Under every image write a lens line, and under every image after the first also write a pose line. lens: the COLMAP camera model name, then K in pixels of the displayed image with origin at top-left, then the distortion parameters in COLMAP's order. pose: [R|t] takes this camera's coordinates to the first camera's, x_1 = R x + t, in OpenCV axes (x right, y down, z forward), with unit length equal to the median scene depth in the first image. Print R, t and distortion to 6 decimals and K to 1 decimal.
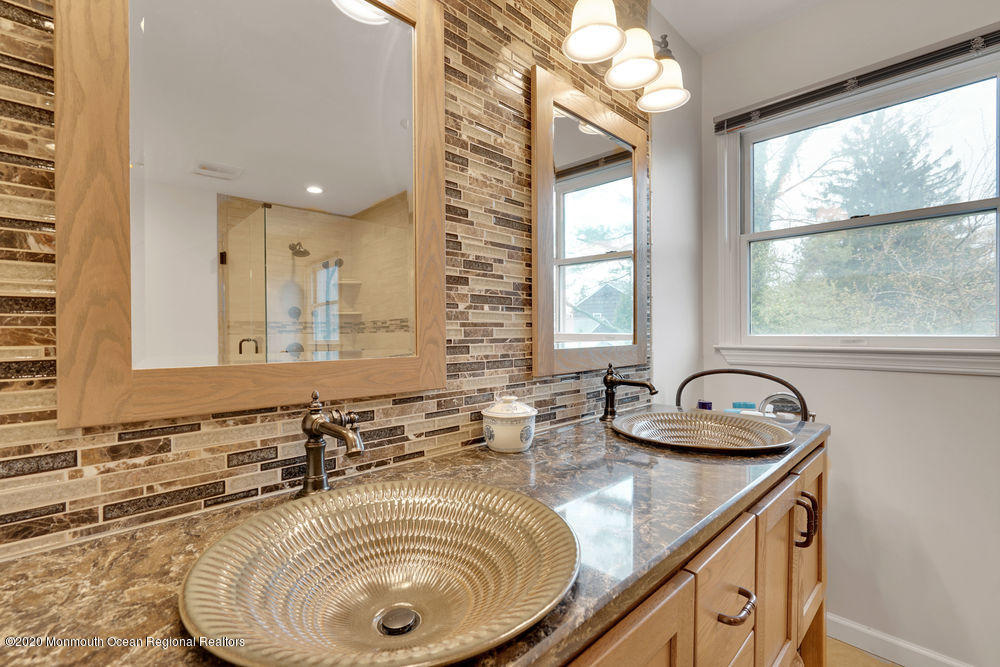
lens RADIAL K [[451.8, 0, 501.2], [0, 451.8, 333.8], [0, 0, 1]] dist [-0.002517, 0.000521]
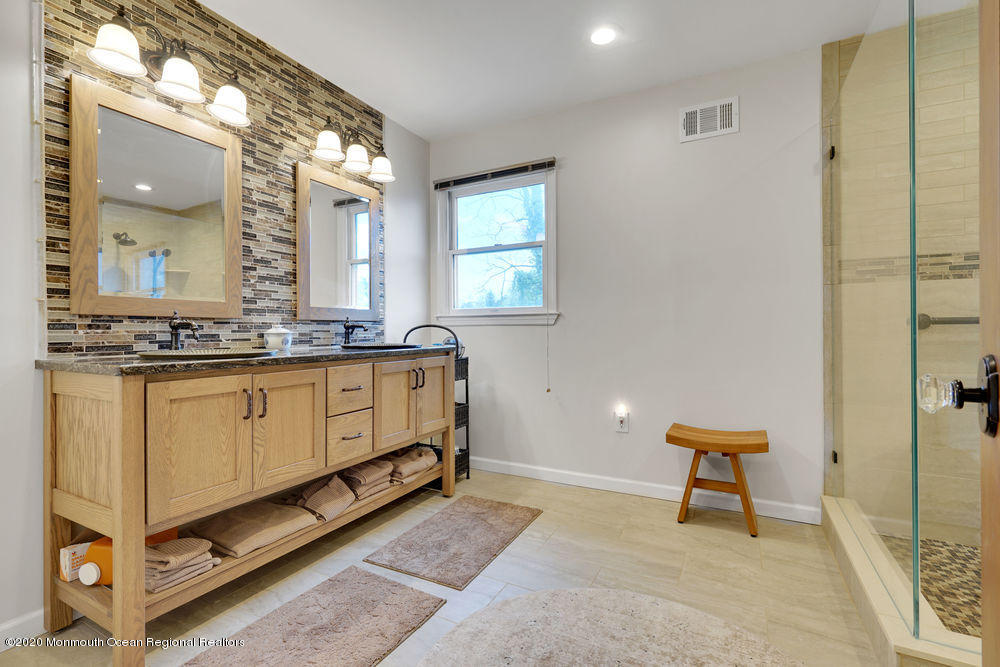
lens RADIAL K [[451.8, 0, 498.8], [0, 451.8, 330.8], [0, 0, 1]] dist [-0.002517, 0.000521]
pose [[0.953165, 0.001373, 0.302447, 0.367619], [0.000392, 0.999983, -0.005774, 0.181440], [-0.302450, 0.005622, 0.953149, -1.323652]]
